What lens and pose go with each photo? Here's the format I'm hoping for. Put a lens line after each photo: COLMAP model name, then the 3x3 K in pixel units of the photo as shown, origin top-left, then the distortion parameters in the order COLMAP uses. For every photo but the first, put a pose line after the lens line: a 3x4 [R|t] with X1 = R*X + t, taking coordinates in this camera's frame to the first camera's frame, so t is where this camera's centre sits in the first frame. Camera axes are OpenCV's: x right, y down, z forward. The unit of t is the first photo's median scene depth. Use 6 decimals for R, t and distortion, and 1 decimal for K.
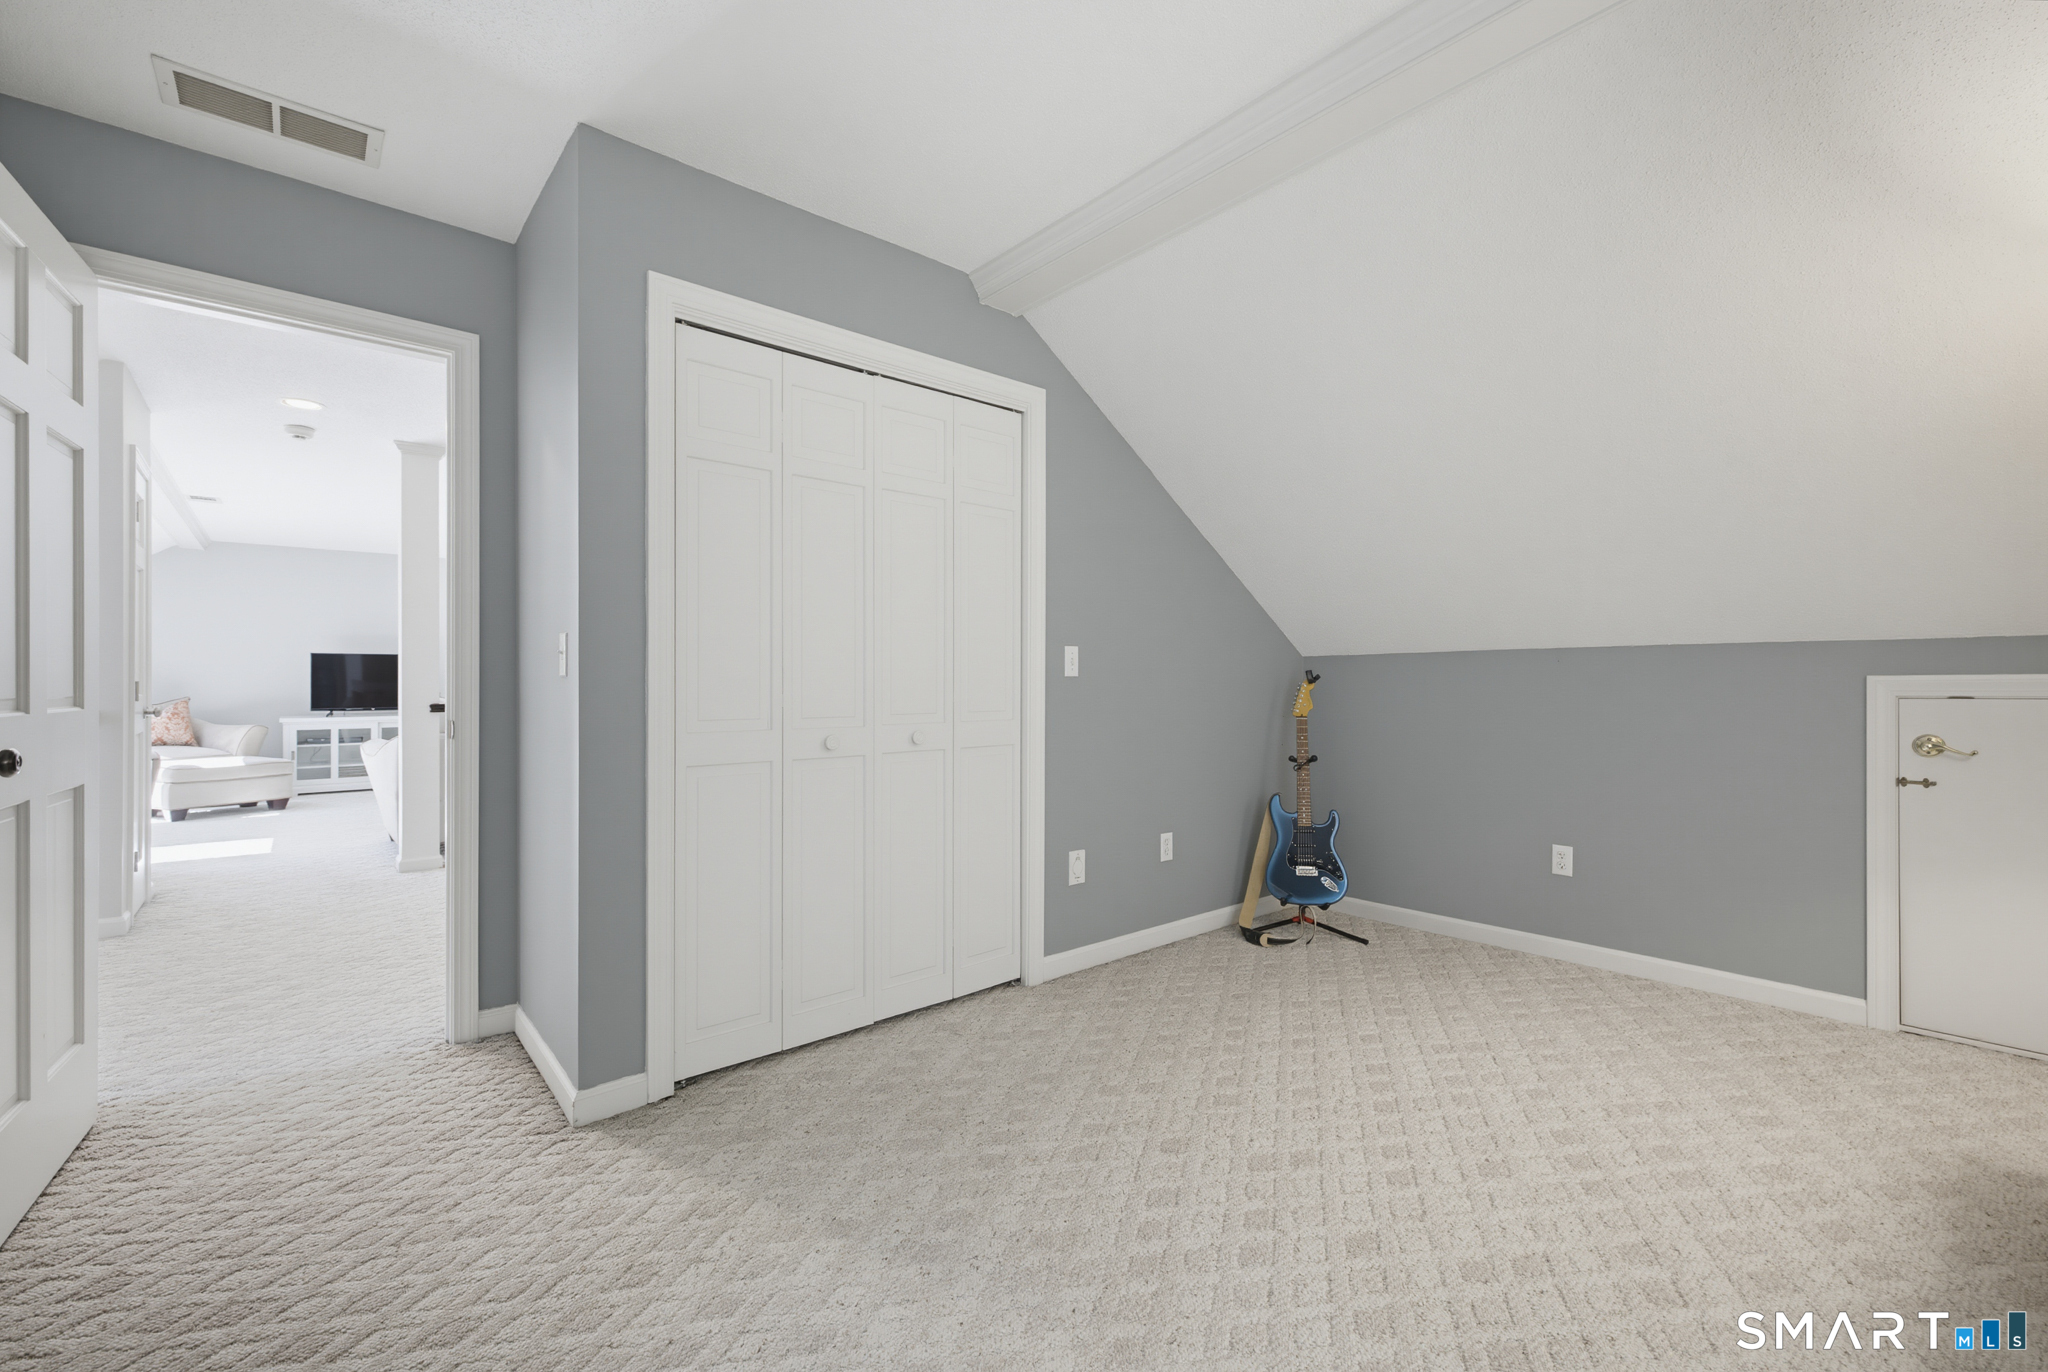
lens RADIAL K [[853.9, 0, 1016.6], [0, 853.9, 681.1], [0, 0, 1]] dist [0.001763, -0.000861]
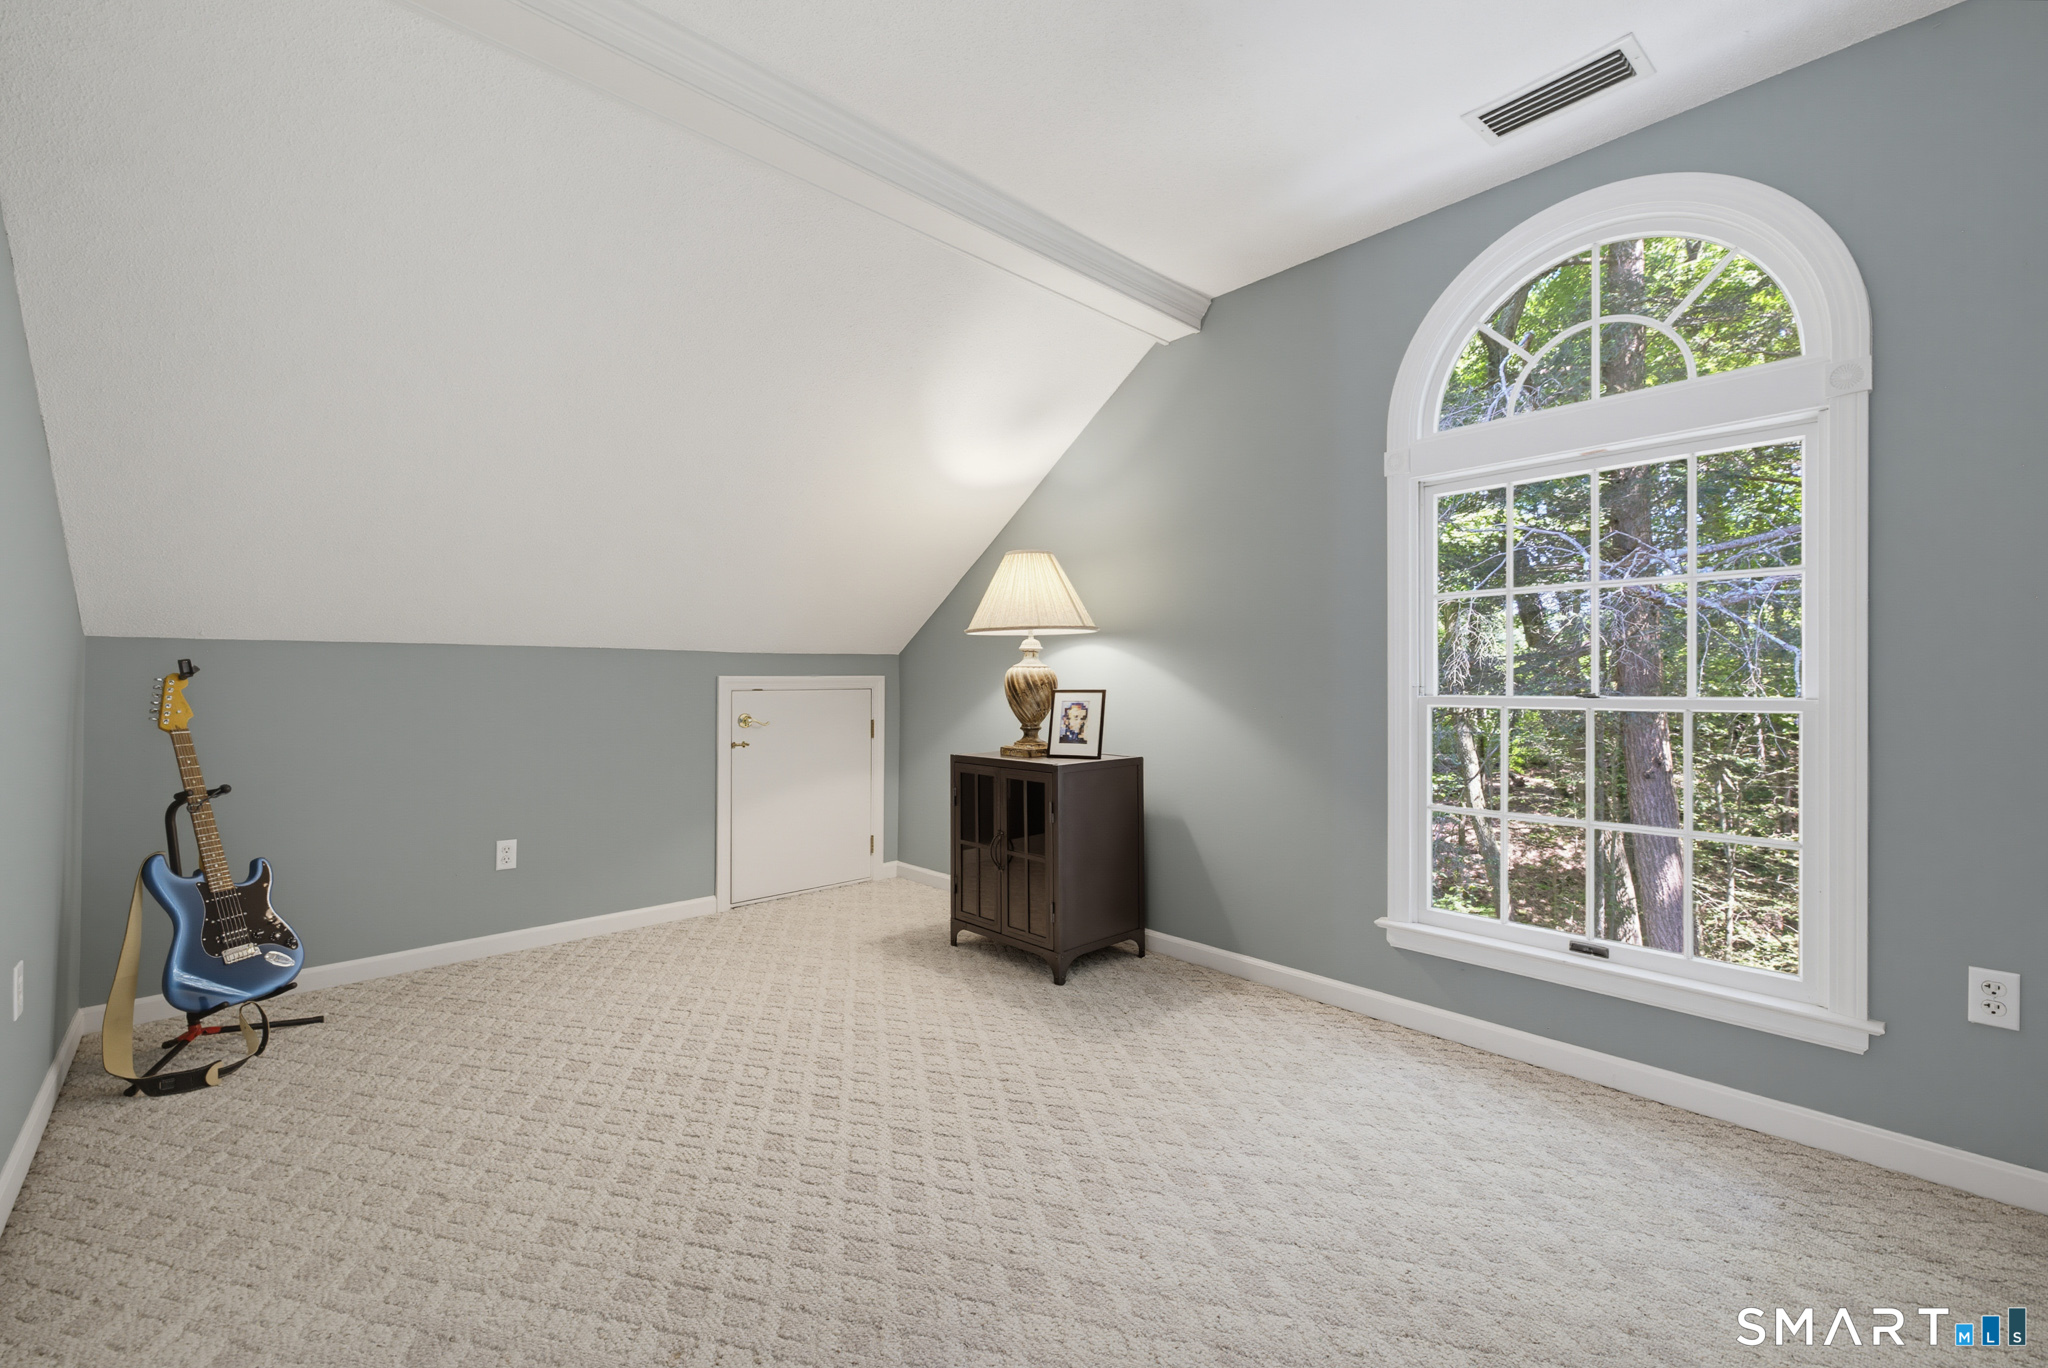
lens RADIAL K [[853.9, 0, 1024.2], [0, 853.9, 684.5], [0, 0, 1]] dist [0.001763, -0.000861]
pose [[-0.050938, -0.002138, 0.998700, -0.446119], [-0.003174, 0.999993, 0.001979, 0.004087], [-0.998697, -0.003069, -0.050945, 0.482085]]
